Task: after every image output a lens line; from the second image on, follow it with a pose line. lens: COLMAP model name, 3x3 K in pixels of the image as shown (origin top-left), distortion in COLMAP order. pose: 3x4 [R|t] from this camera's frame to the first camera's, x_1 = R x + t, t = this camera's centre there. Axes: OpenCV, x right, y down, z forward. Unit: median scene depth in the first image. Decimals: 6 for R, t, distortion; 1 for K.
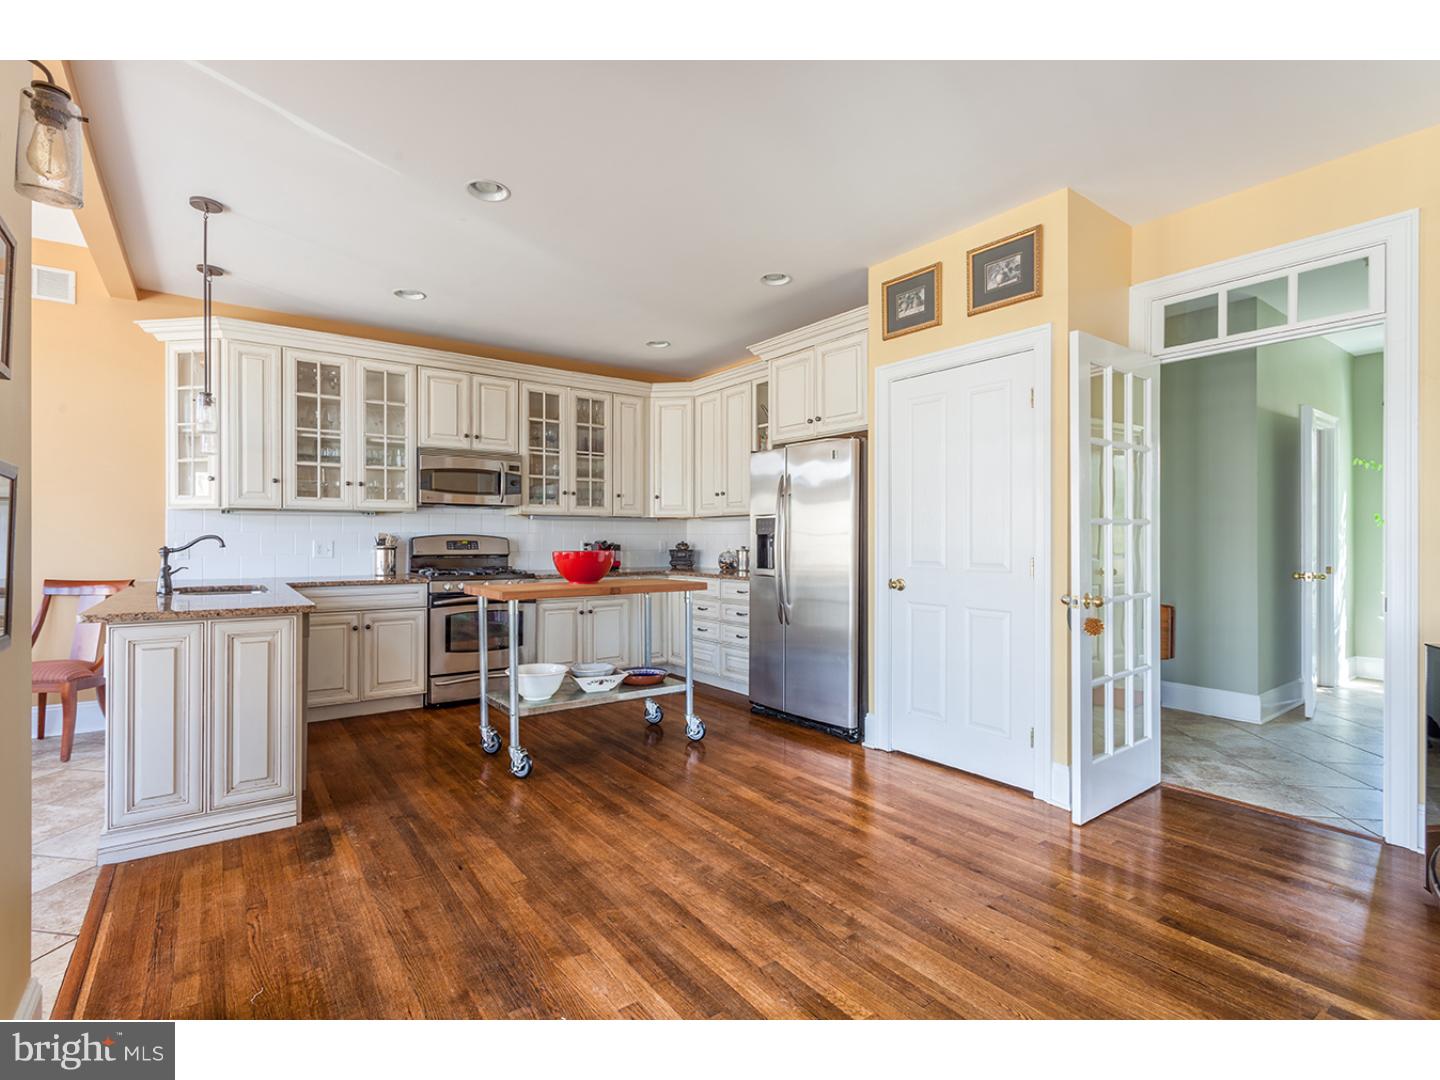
lens RADIAL K [[696.6, 0, 706.2], [0, 696.6, 536.8], [0, 0, 1]] dist [0.000143, -0.001127]
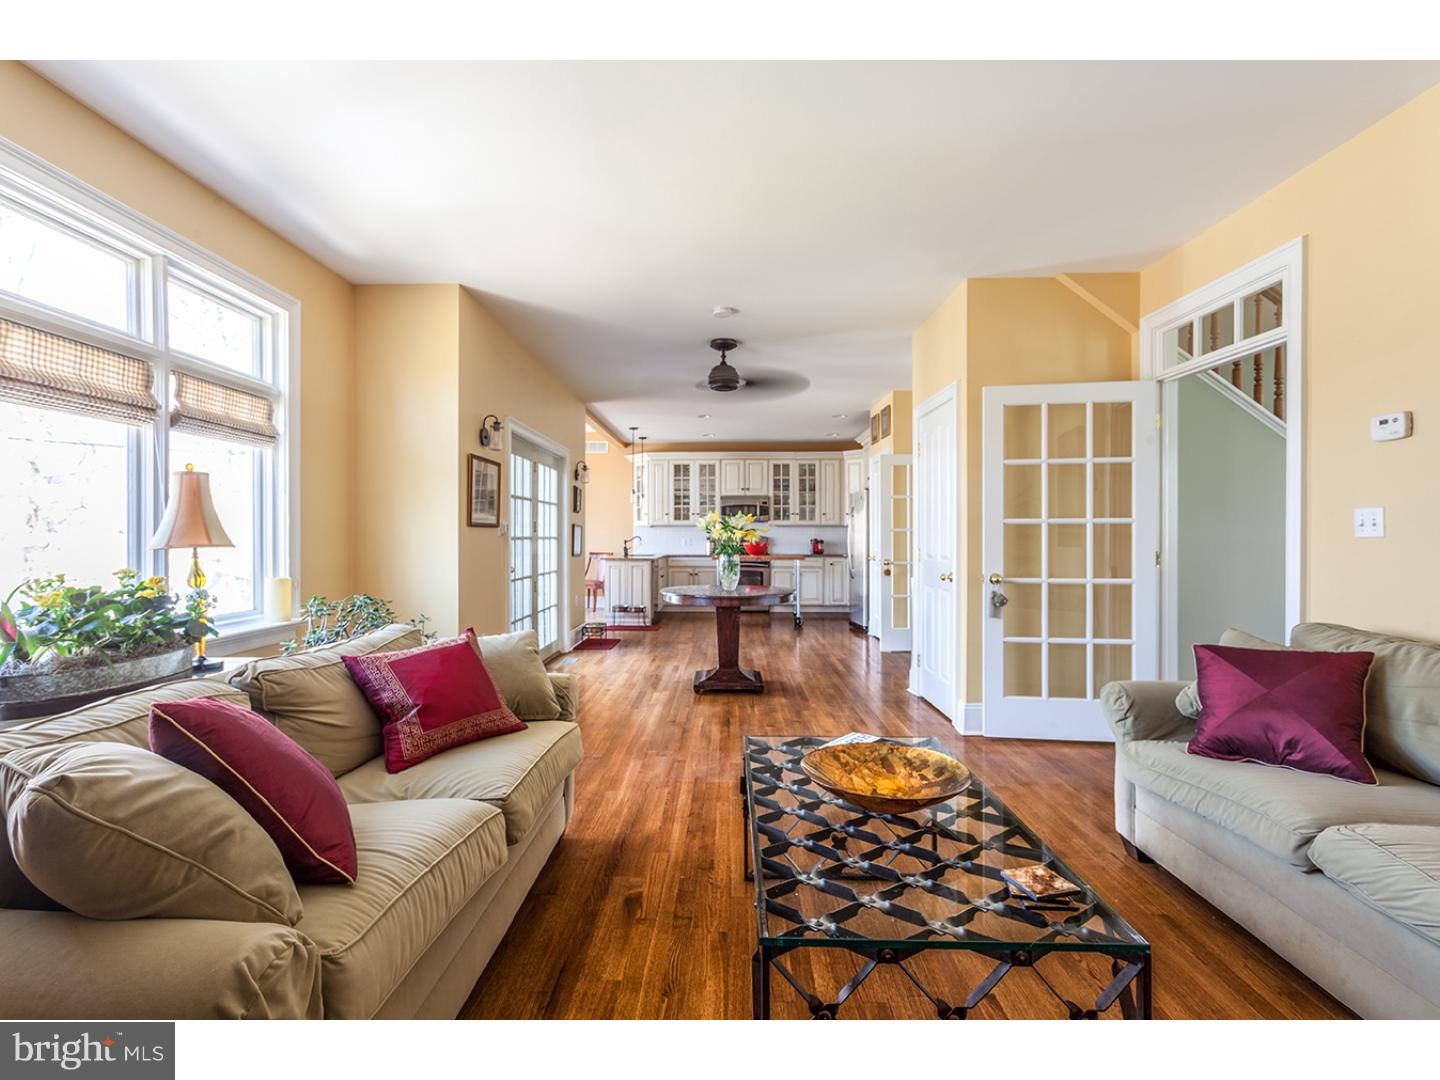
lens RADIAL K [[696.6, 0, 716.9], [0, 696.6, 541.4], [0, 0, 1]] dist [0.000143, -0.001127]
pose [[0.797313, 0.000975, -0.603566, 0.897884], [0.002008, 0.999989, 0.004267, 0.006240], [0.603563, -0.004614, 0.797302, -0.765281]]
